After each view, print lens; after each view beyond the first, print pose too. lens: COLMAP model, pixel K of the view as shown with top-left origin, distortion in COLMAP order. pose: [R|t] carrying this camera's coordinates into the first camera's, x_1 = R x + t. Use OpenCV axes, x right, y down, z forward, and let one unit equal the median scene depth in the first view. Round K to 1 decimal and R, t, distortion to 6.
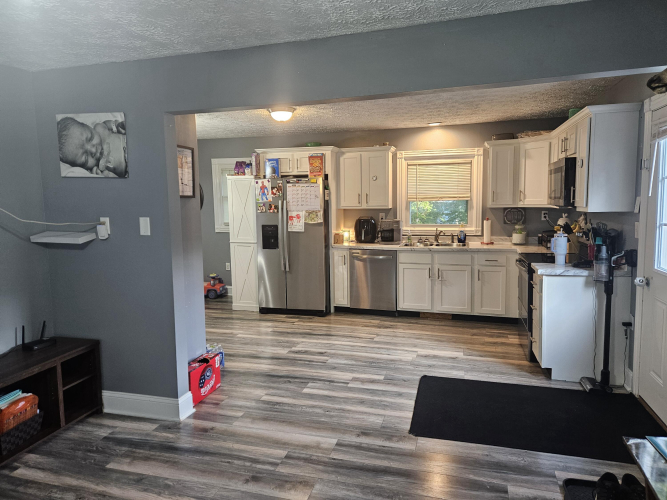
lens RADIAL K [[448.7, 0, 329.8], [0, 448.7, 246.8], [0, 0, 1]] dist [0.090466, -0.072029]
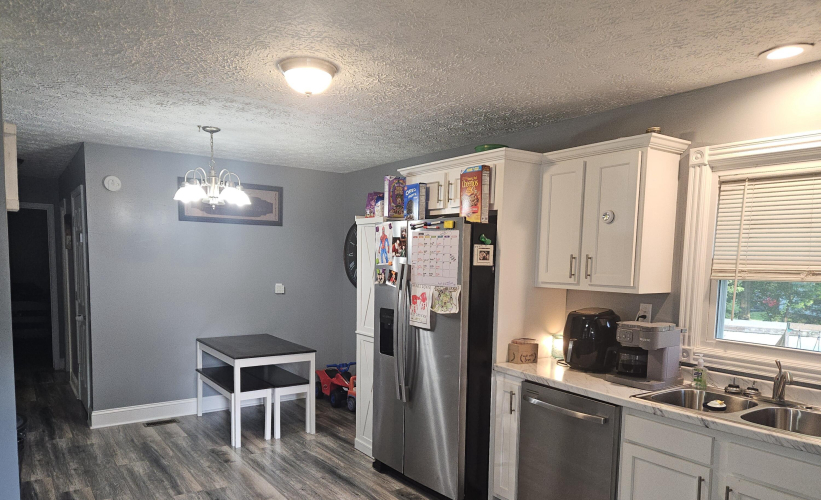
lens RADIAL K [[573.3, 0, 374.3], [0, 573.3, 310.1], [0, 0, 1]] dist [0.004245, -0.001226]
pose [[0.751479, 0.088727, -0.653763, 0.298749], [-0.098658, 0.994887, 0.021618, -0.061627], [0.652338, 0.048254, 0.756390, 0.488790]]
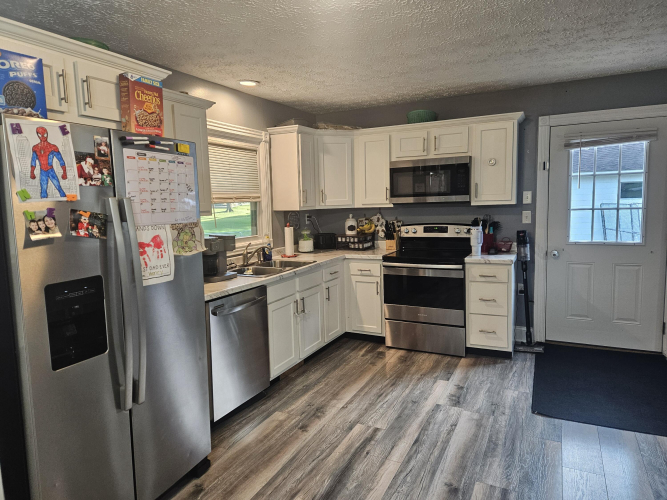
lens RADIAL K [[448.7, 0, 335.2], [0, 448.7, 247.5], [0, 0, 1]] dist [0.090466, -0.072029]
pose [[0.150764, -0.096212, 0.983877, -0.408709], [0.129411, 0.988609, 0.076845, -0.072409], [-0.980063, 0.115739, 0.161498, 0.796412]]
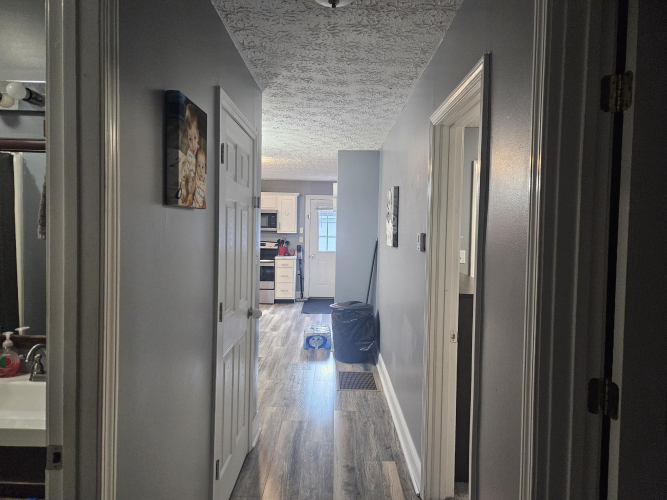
lens RADIAL K [[448.7, 0, 332.8], [0, 448.7, 245.7], [0, 0, 1]] dist [0.090466, -0.072029]
pose [[-0.295710, -0.033753, 0.954681, -1.201578], [0.084426, 0.994542, 0.061313, -0.090420], [-0.951540, 0.098731, -0.291247, 0.967890]]
